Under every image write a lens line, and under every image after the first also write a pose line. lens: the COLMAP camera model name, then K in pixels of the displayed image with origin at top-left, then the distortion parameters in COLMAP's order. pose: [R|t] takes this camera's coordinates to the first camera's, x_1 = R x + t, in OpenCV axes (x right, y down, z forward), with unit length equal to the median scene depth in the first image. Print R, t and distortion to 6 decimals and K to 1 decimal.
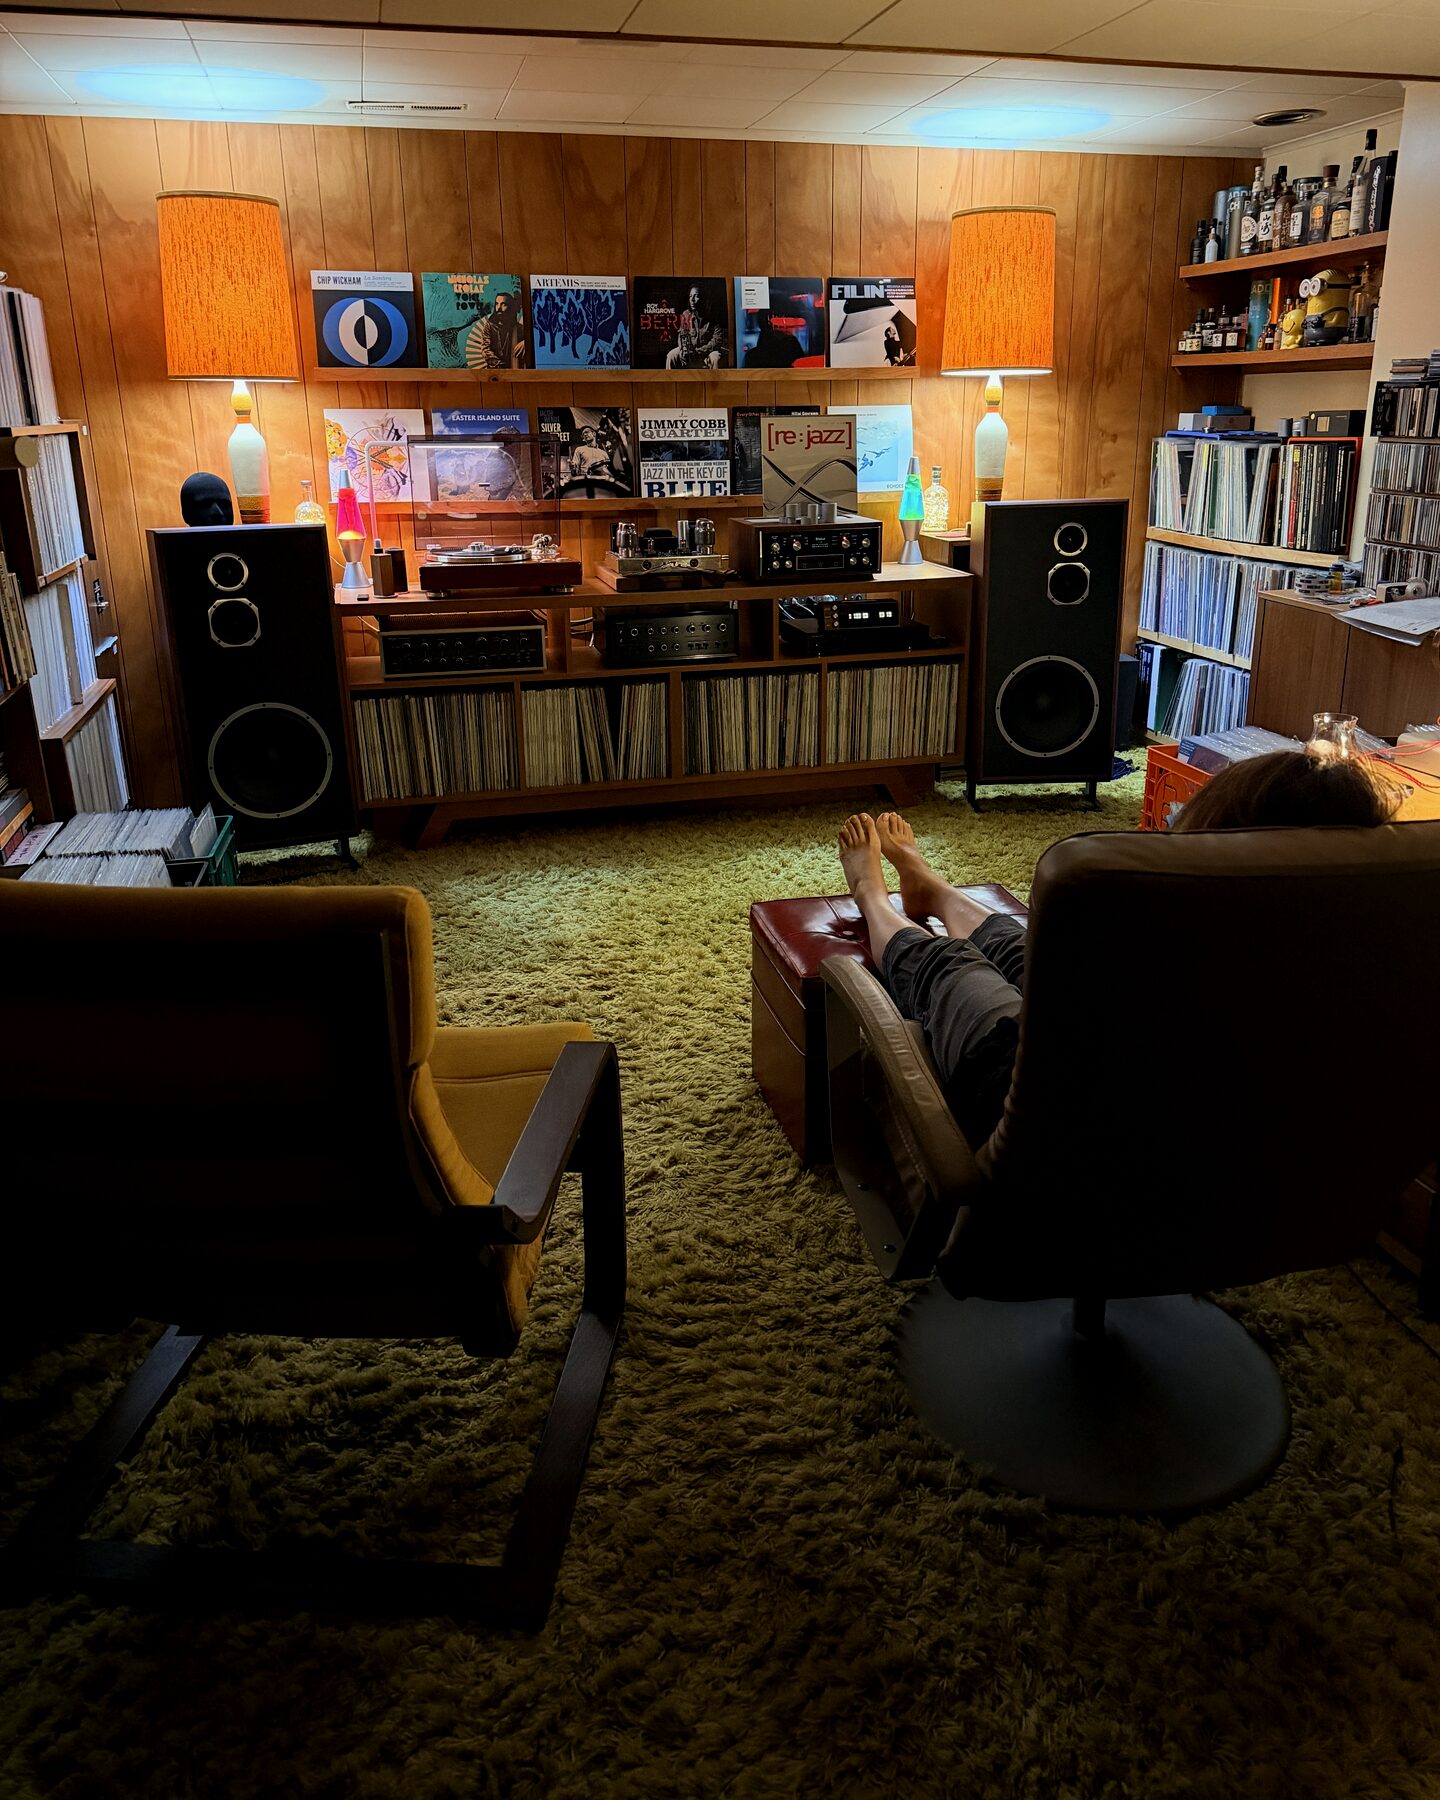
lens RADIAL K [[1357.8, 0, 720.0], [0, 1357.8, 900.0], [0, 0, 1]] dist [0.145439, -0.252237]
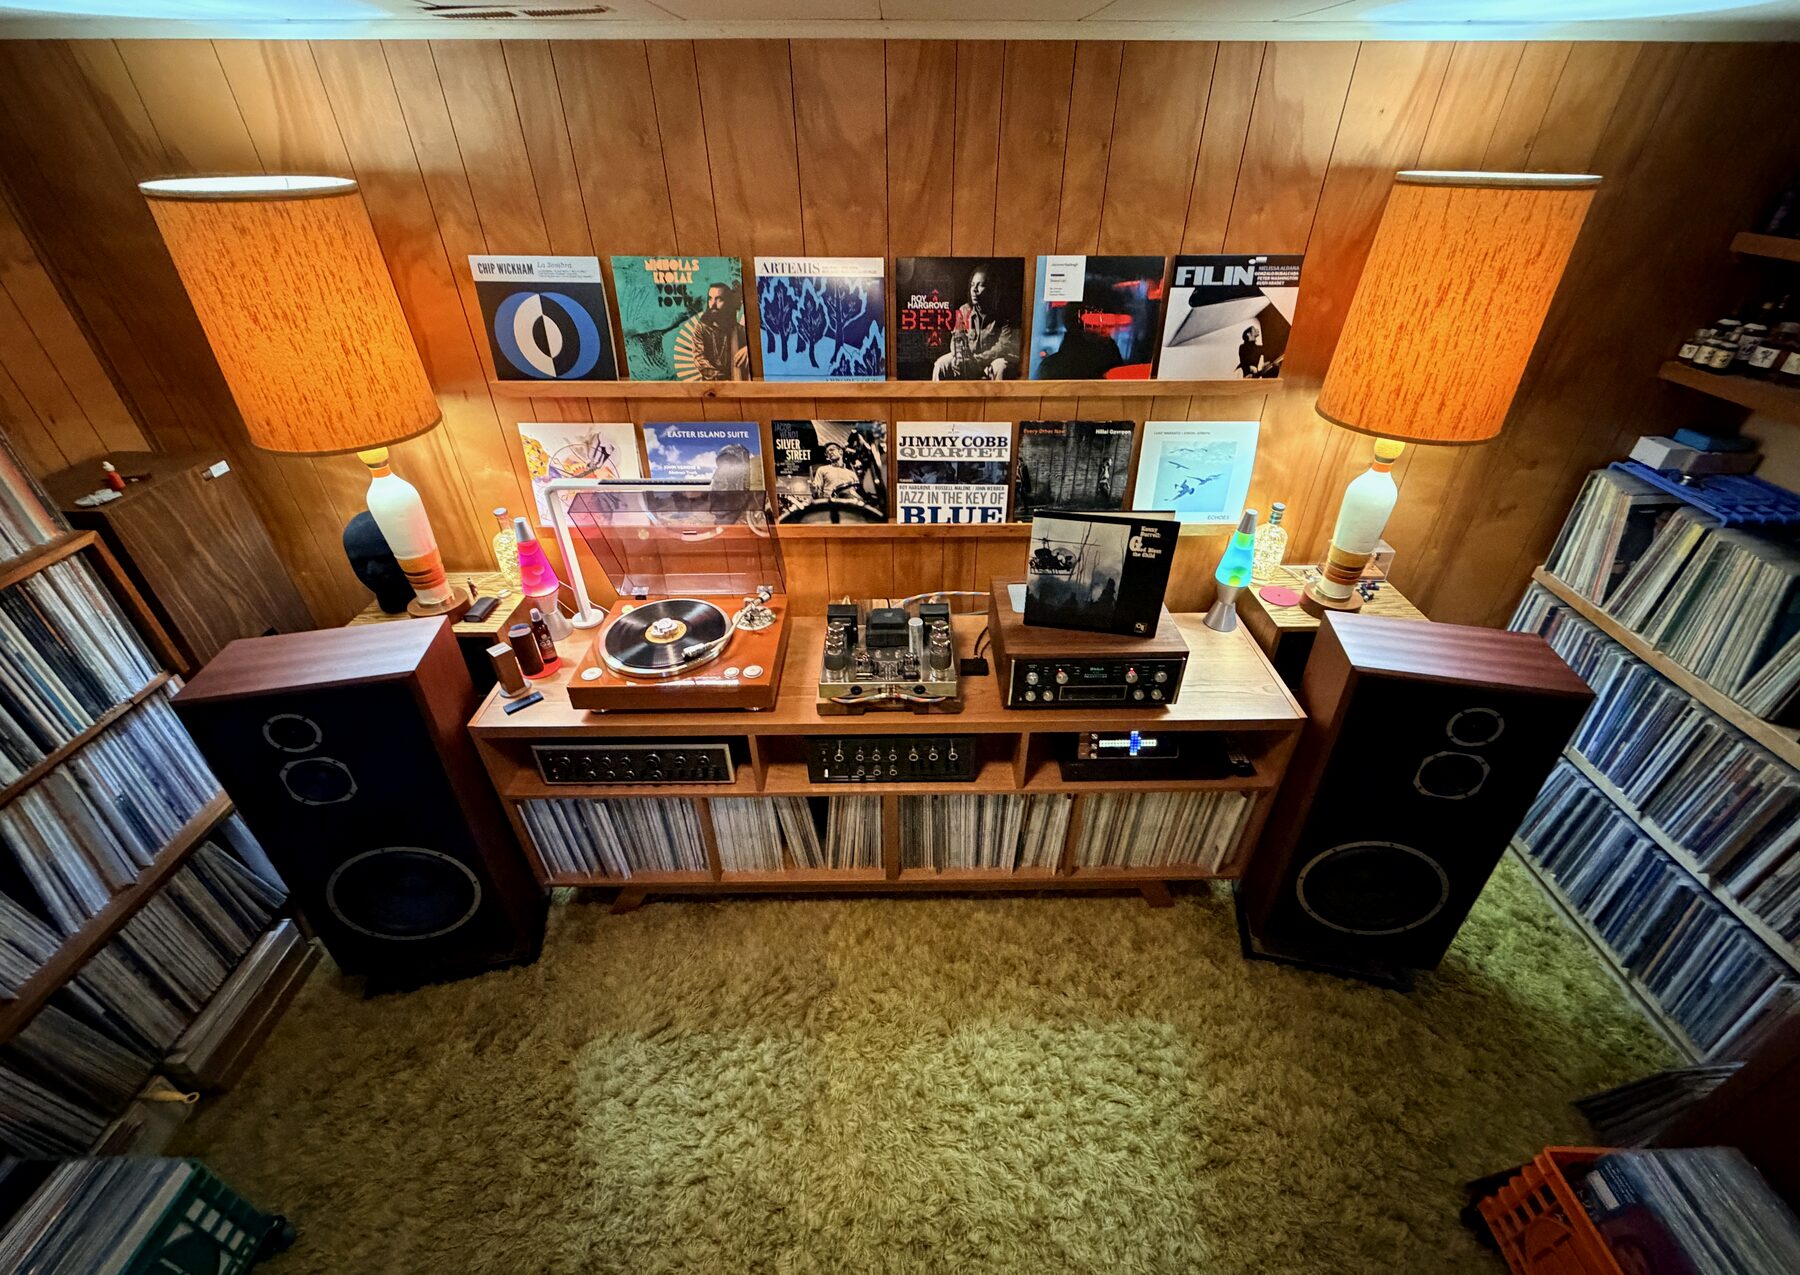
lens RADIAL K [[738.0, 0, 900.0], [0, 738.0, 637.5], [0, 0, 1]] dist [0.003181, 0.000339]
pose [[0.973073, 0.137361, -0.185100, 0.038762], [-0.084971, 0.960248, 0.265901, -0.353964], [0.214266, -0.243013, 0.946063, 0.570581]]
